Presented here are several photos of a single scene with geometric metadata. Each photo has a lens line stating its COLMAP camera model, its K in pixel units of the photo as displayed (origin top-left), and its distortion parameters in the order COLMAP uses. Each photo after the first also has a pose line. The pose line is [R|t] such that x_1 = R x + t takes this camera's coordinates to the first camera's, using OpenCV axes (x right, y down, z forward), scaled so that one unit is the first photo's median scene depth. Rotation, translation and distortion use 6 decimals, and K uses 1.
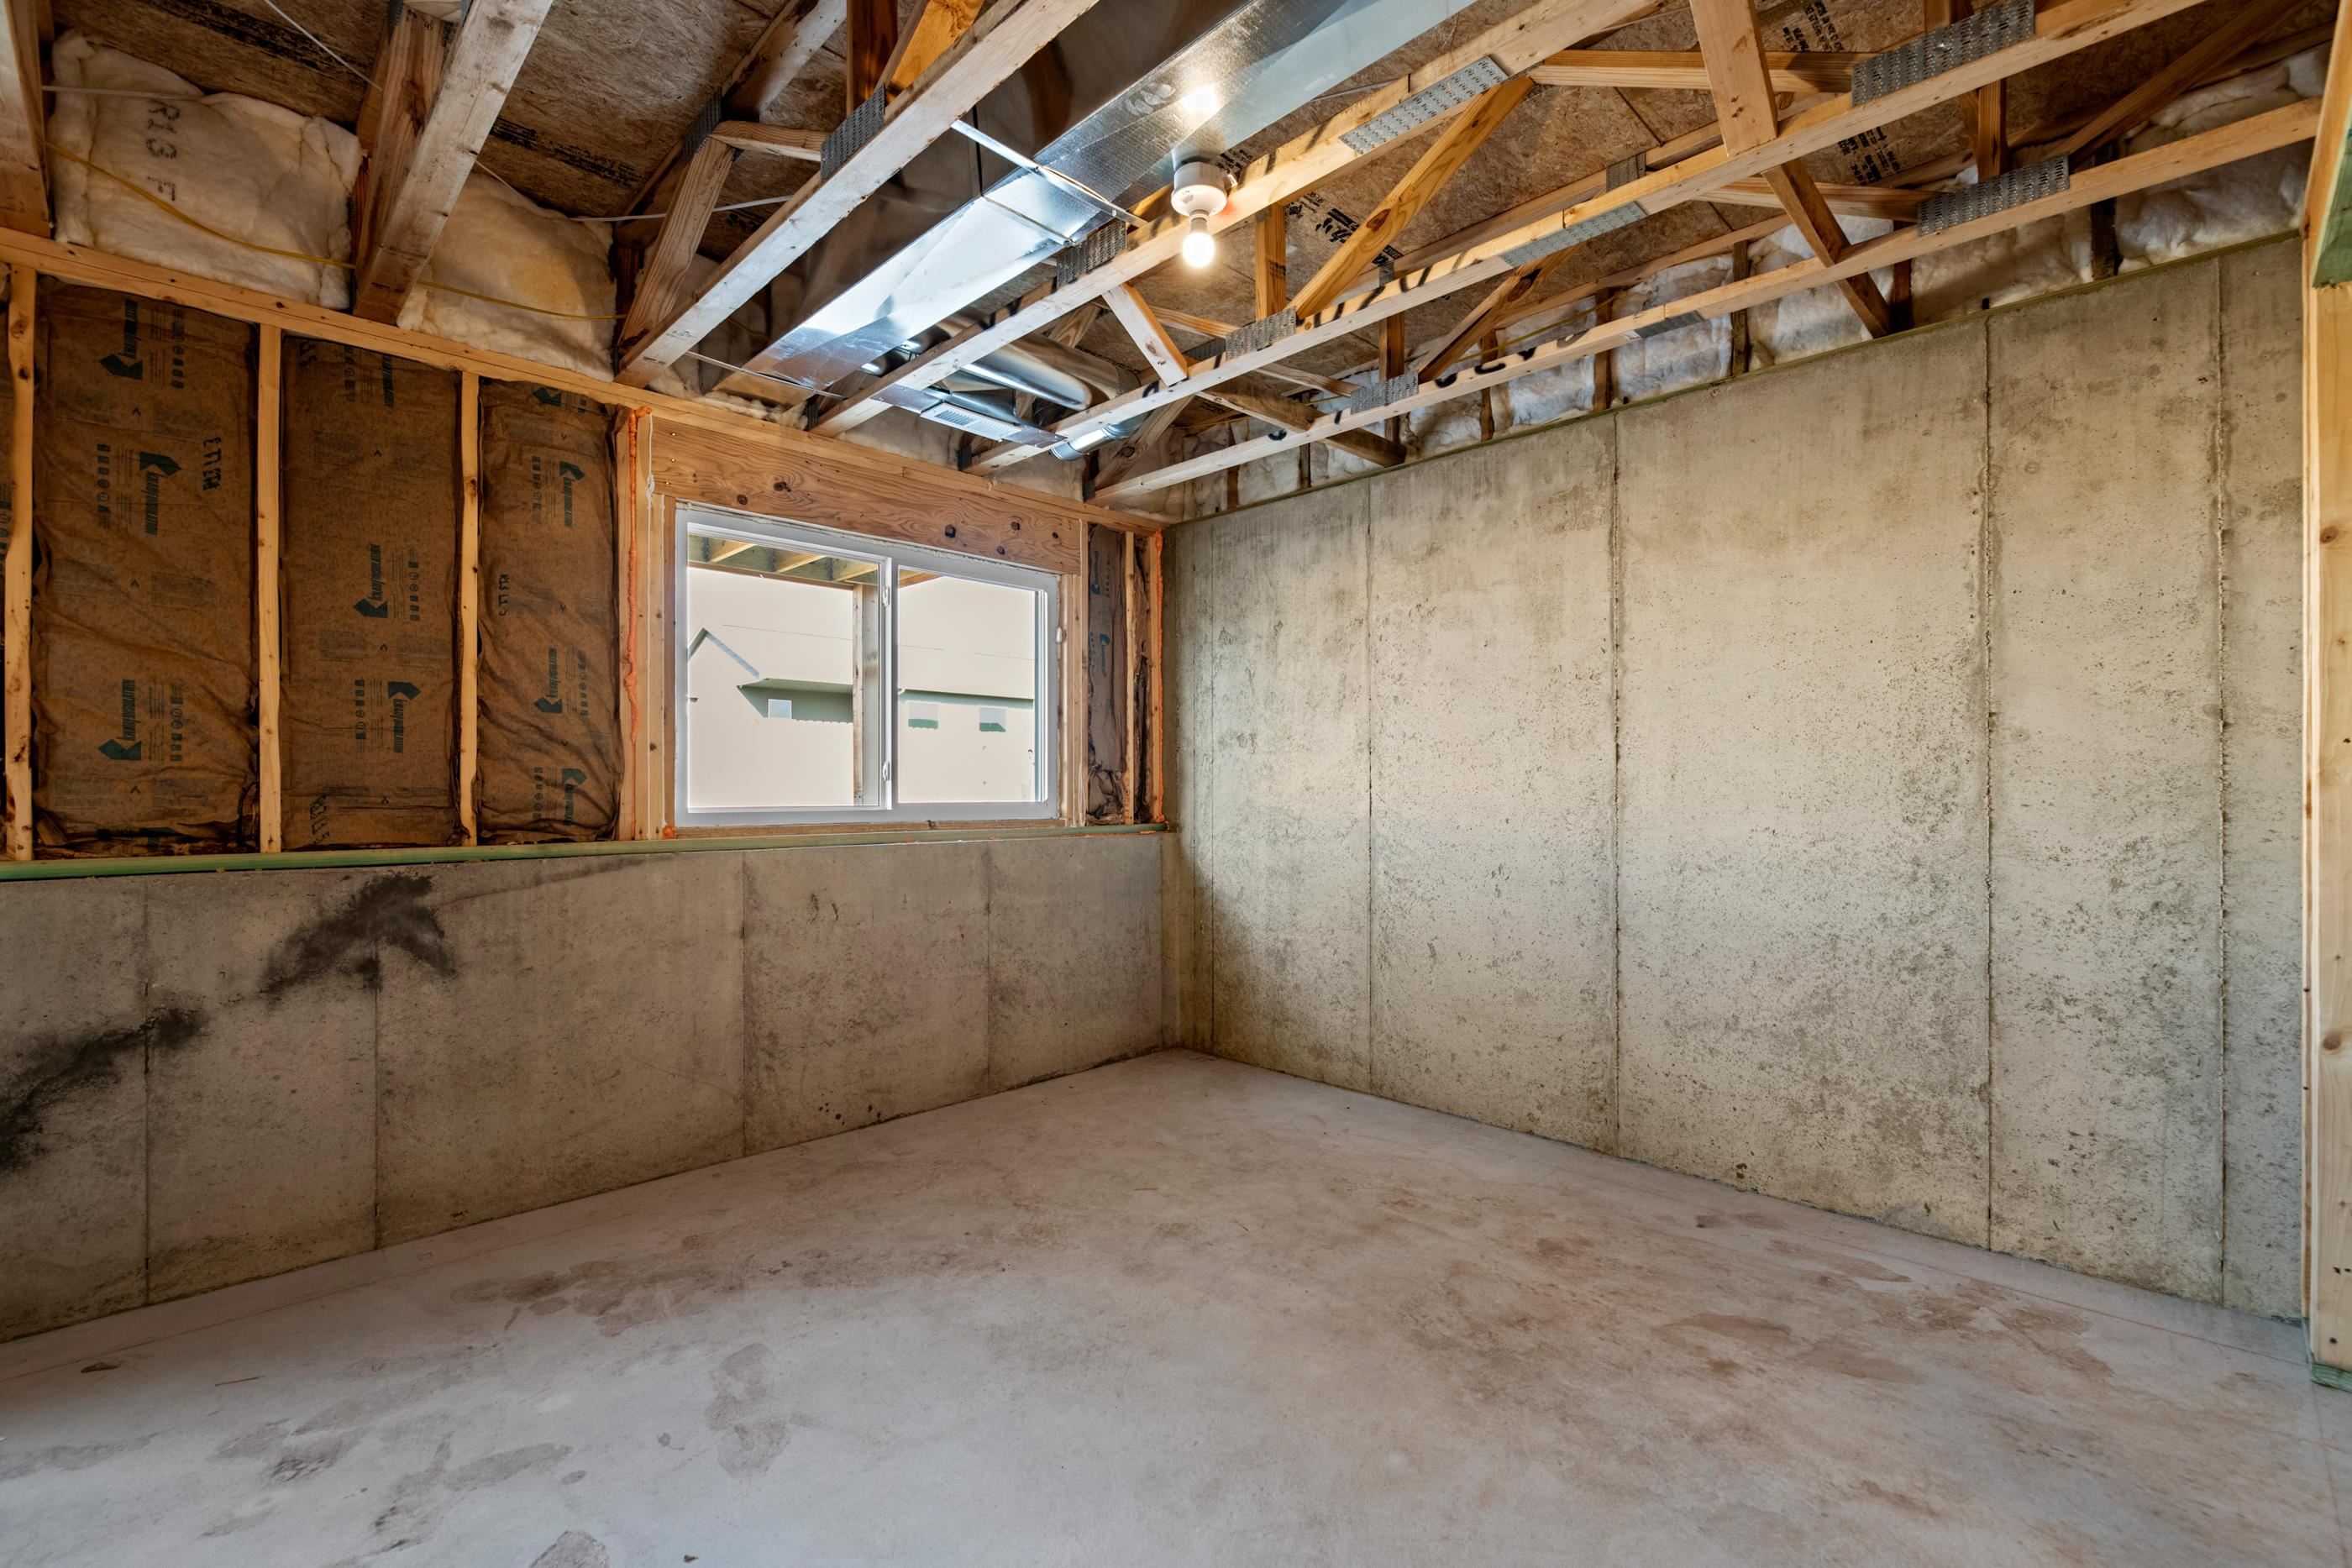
lens RADIAL K [[1015.8, 0, 1172.6], [0, 1015.8, 786.9], [0, 0, 1]] dist [-0.002824, -0.000845]
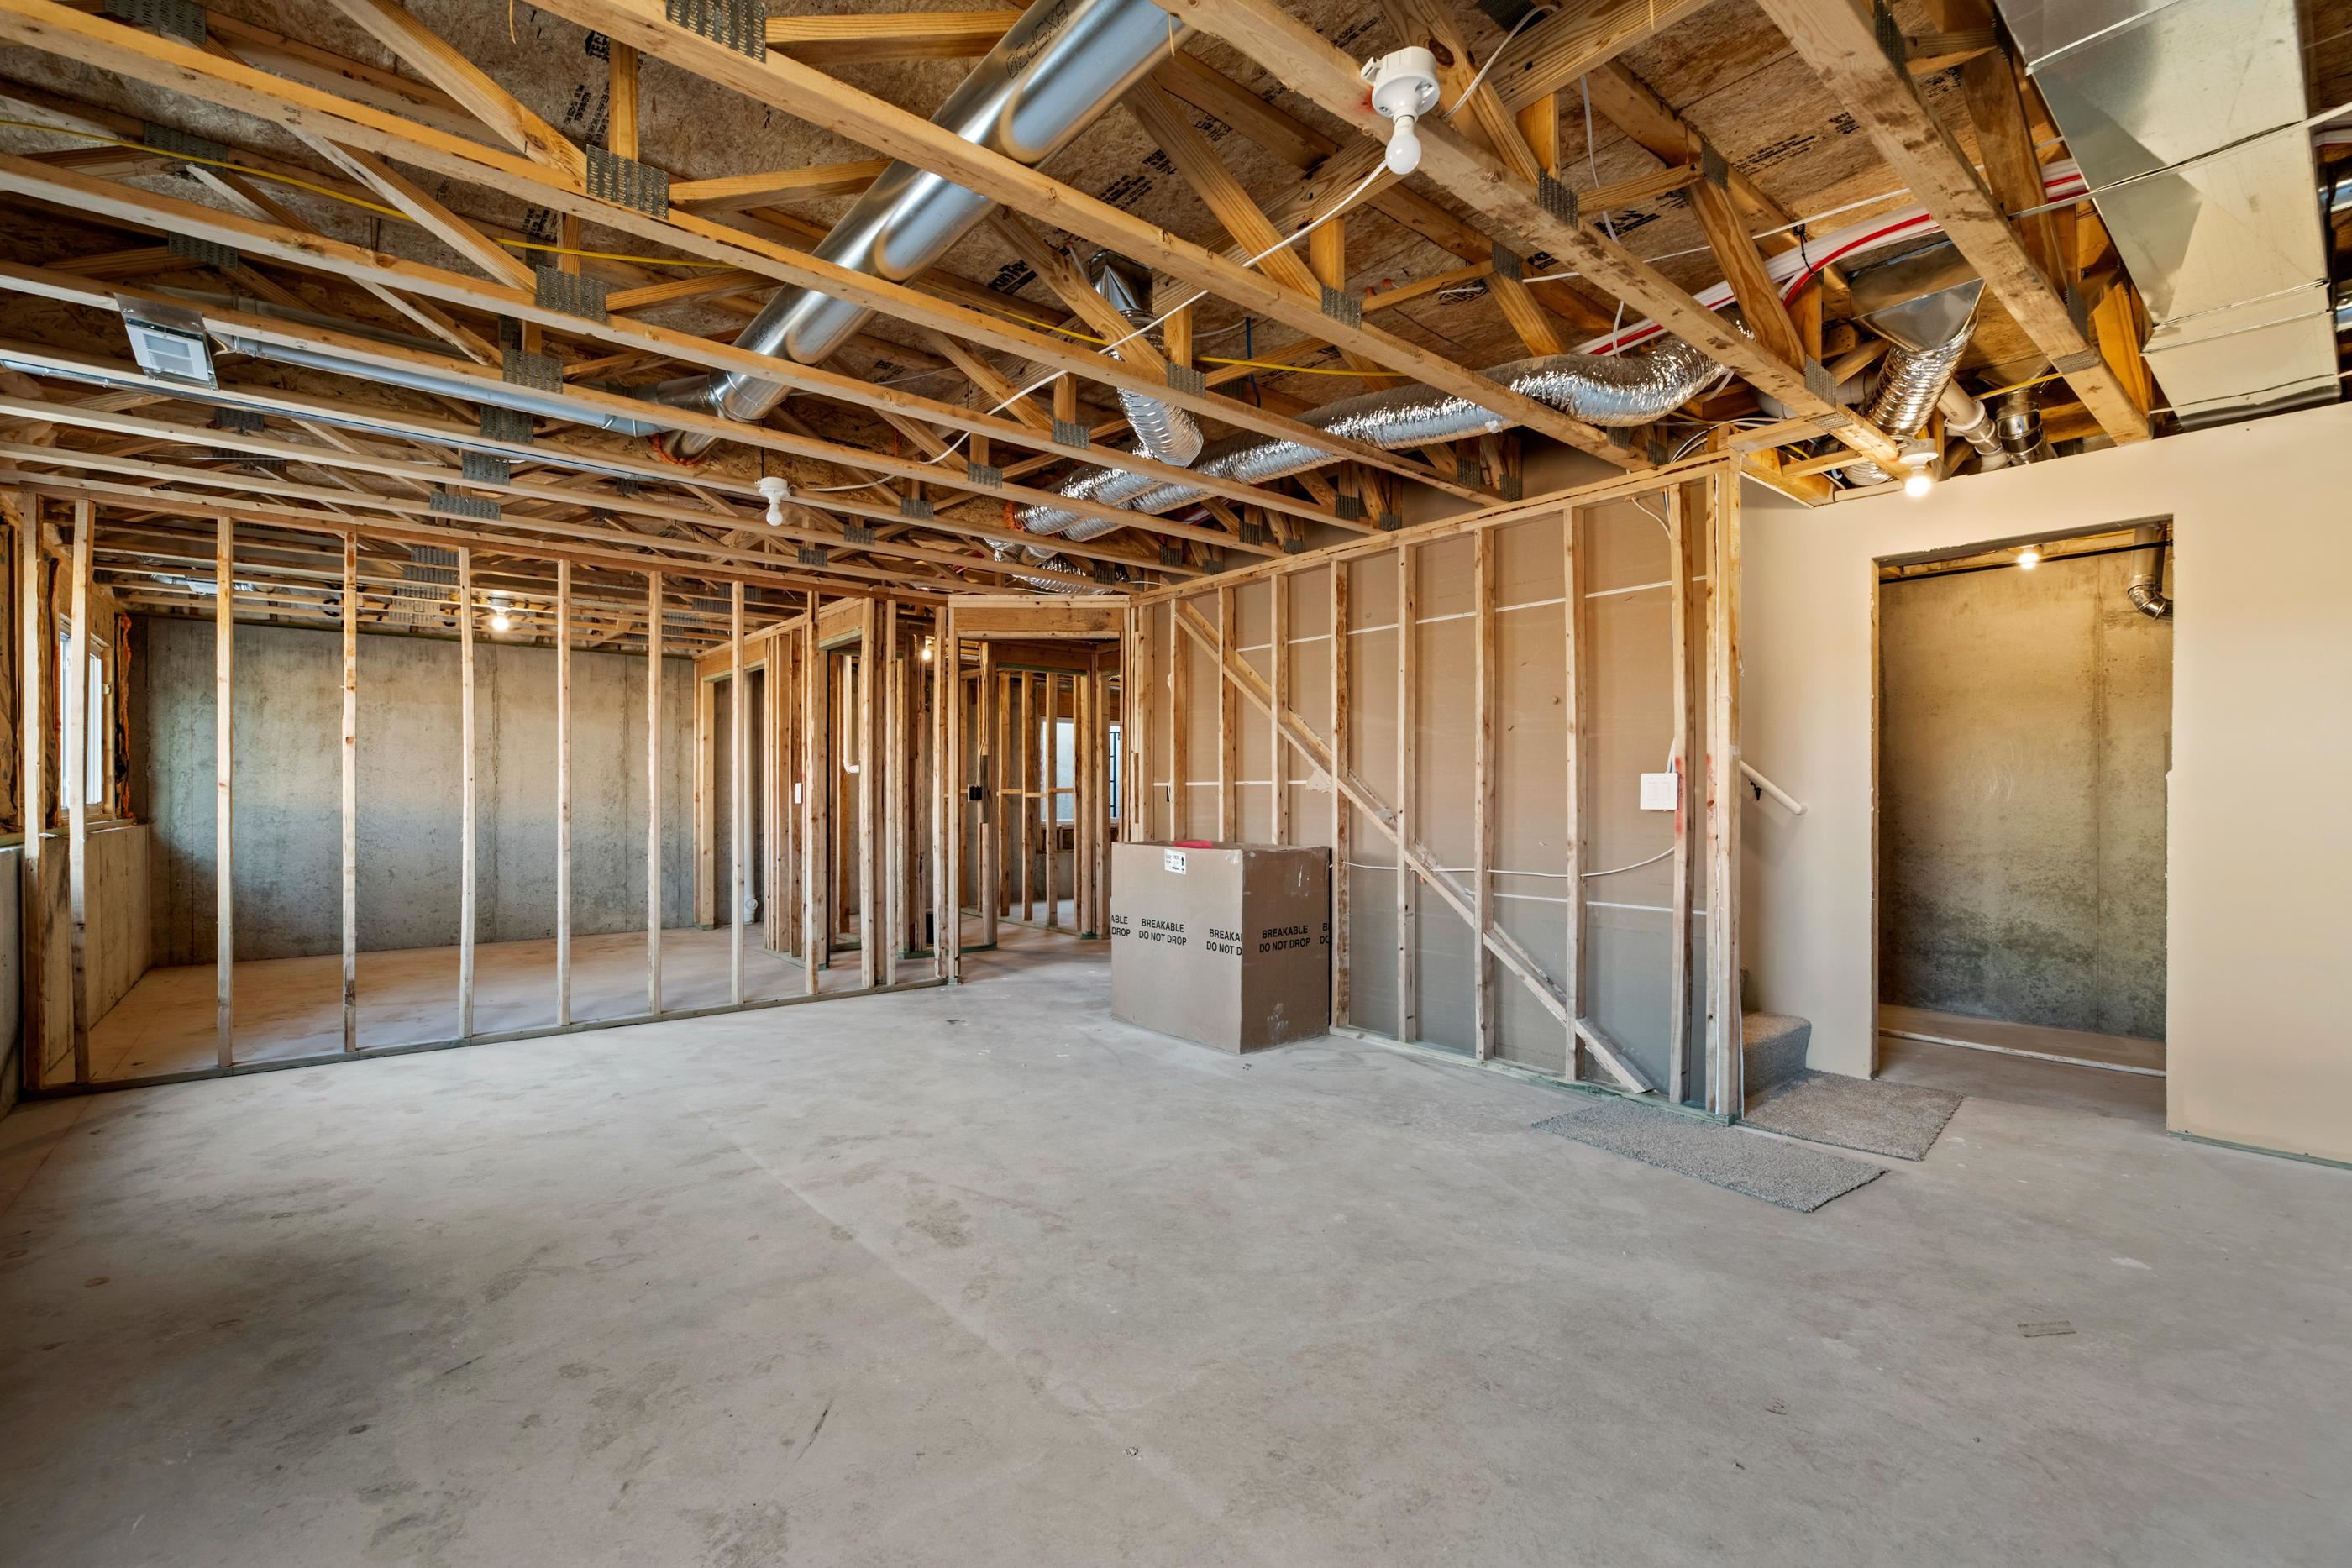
lens RADIAL K [[1022.9, 0, 1173.3], [0, 1022.9, 791.2], [0, 0, 1]] dist [-0.001692, -0.001908]
pose [[0.083907, 0.005529, 0.996458, -1.793885], [-0.003802, 0.999979, -0.005229, -0.000769], [-0.996466, -0.003350, 0.083927, -0.811810]]
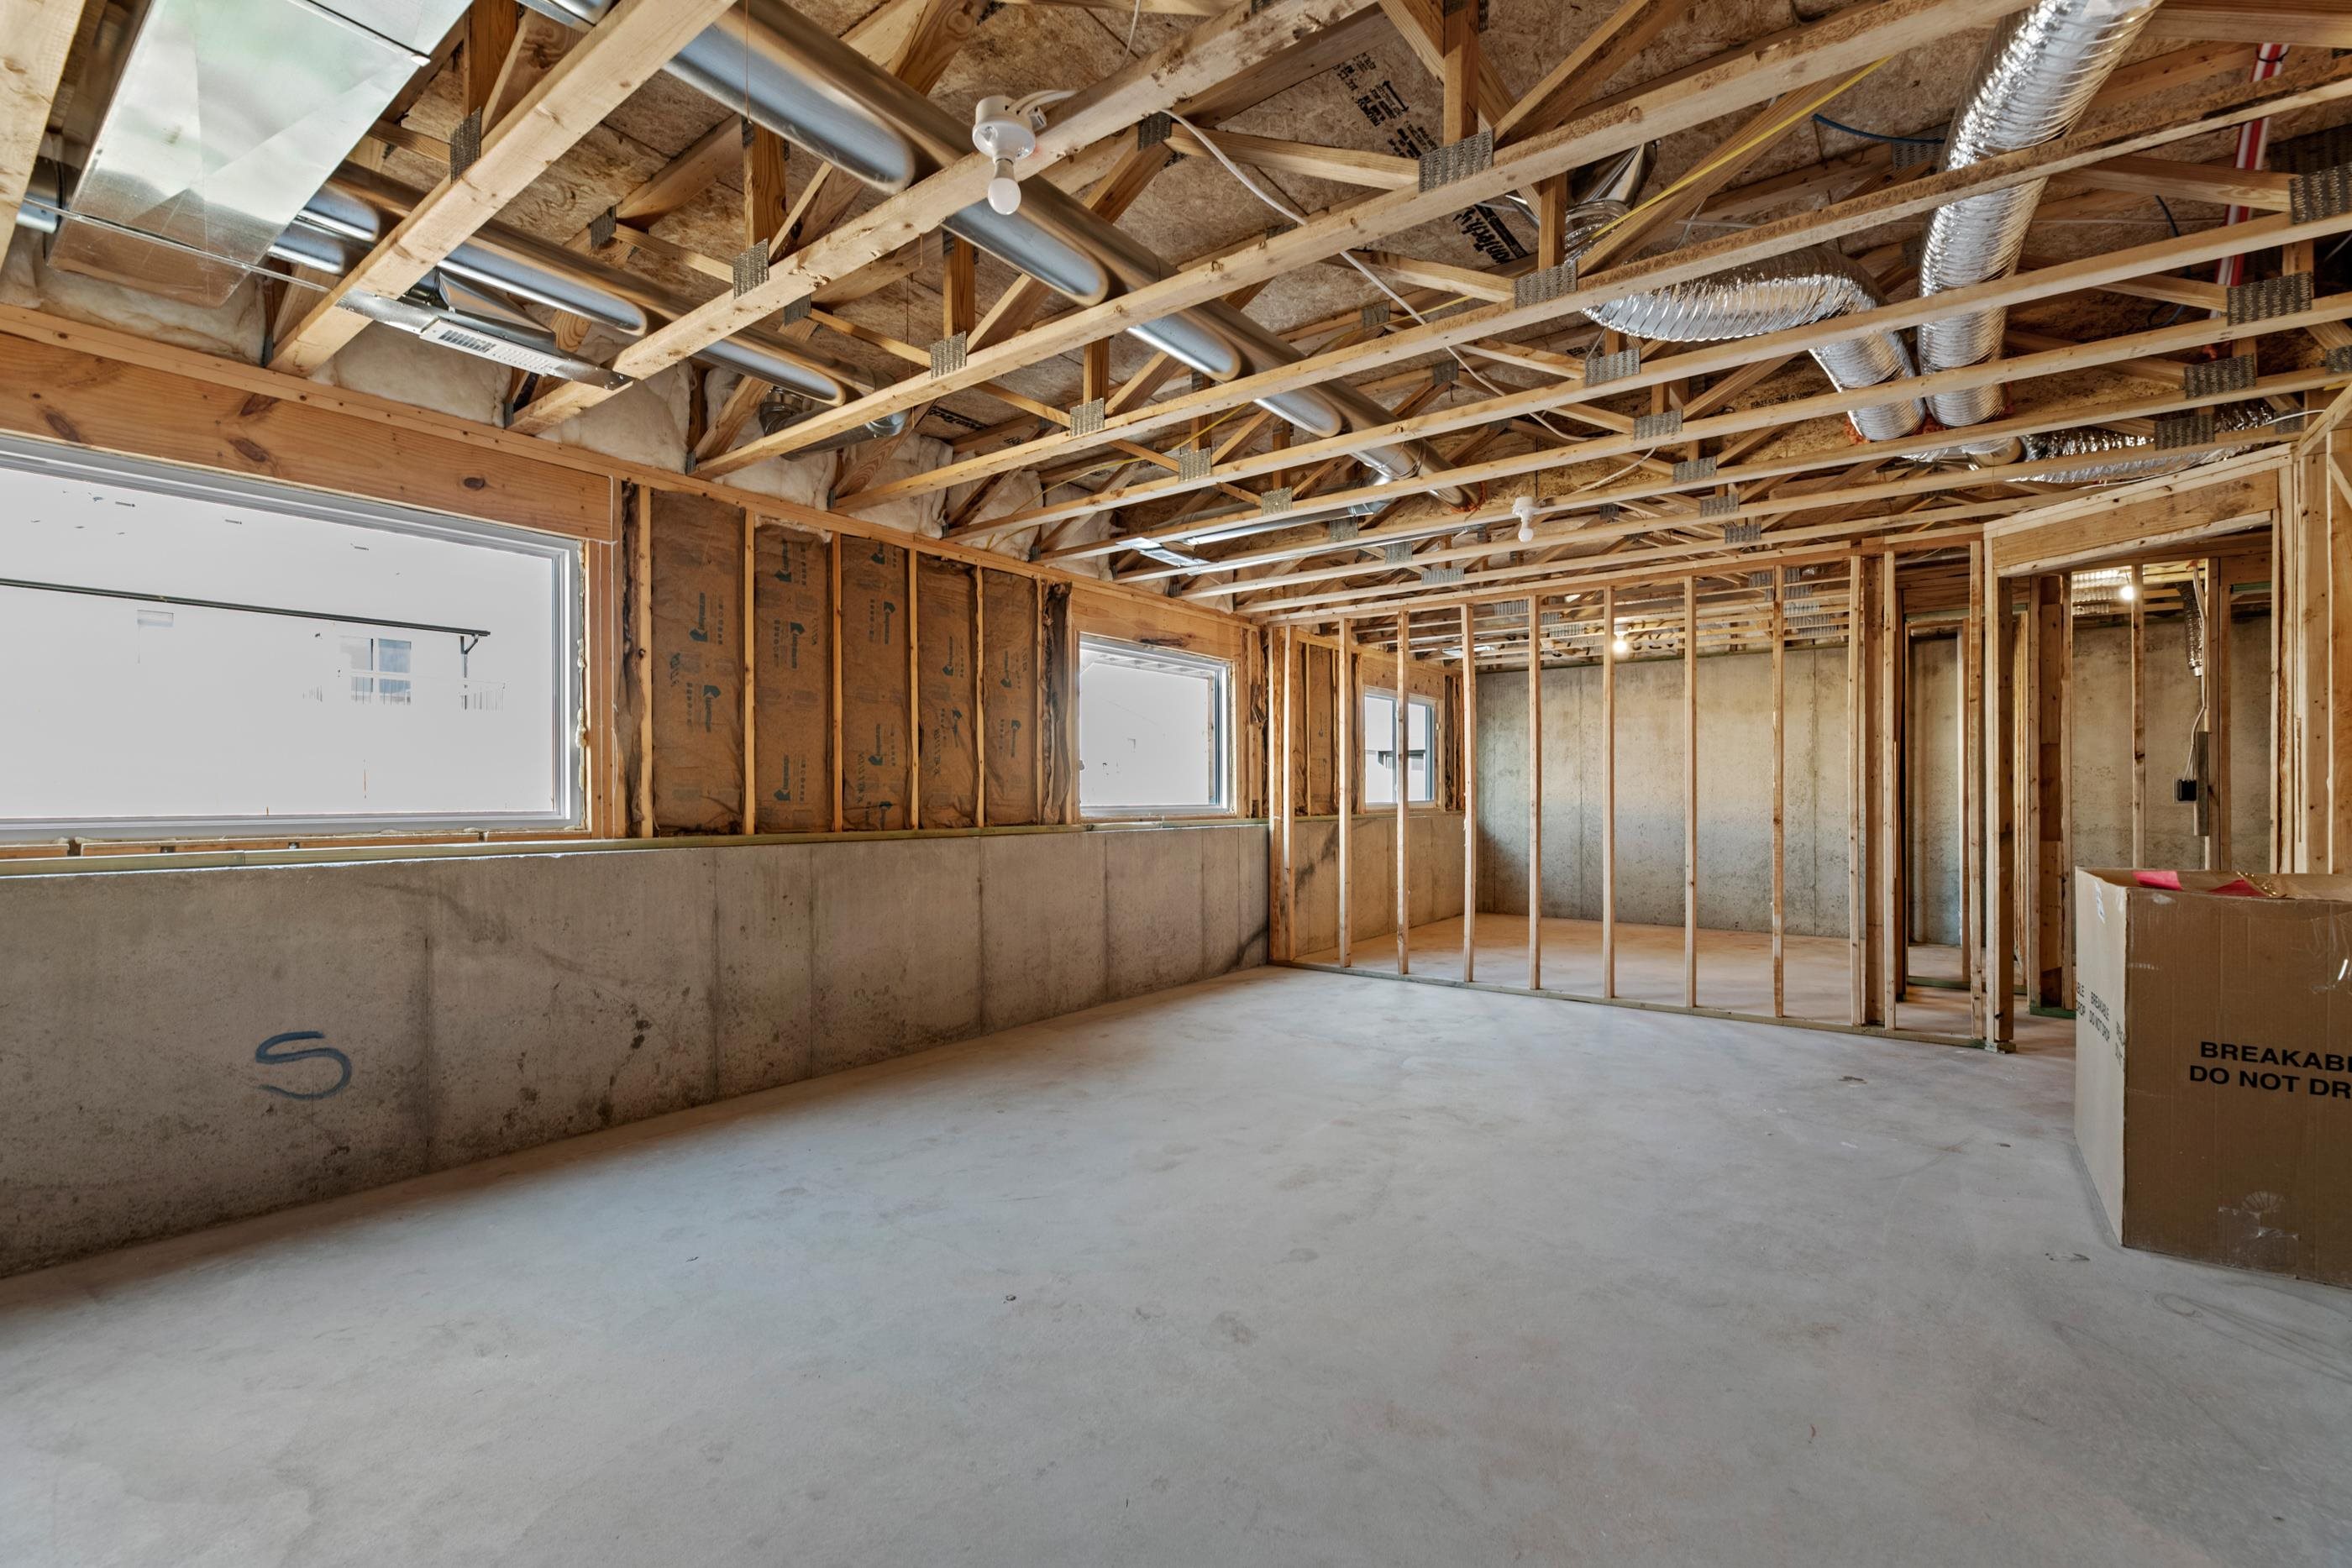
lens RADIAL K [[1022.9, 0, 1173.3], [0, 1022.9, 791.2], [0, 0, 1]] dist [-0.001692, -0.001908]
pose [[0.989926, 0.000179, 0.141587, -1.256416], [0.000022, 0.999999, -0.001415, -0.003025], [-0.141587, 0.001404, 0.989925, -1.447637]]
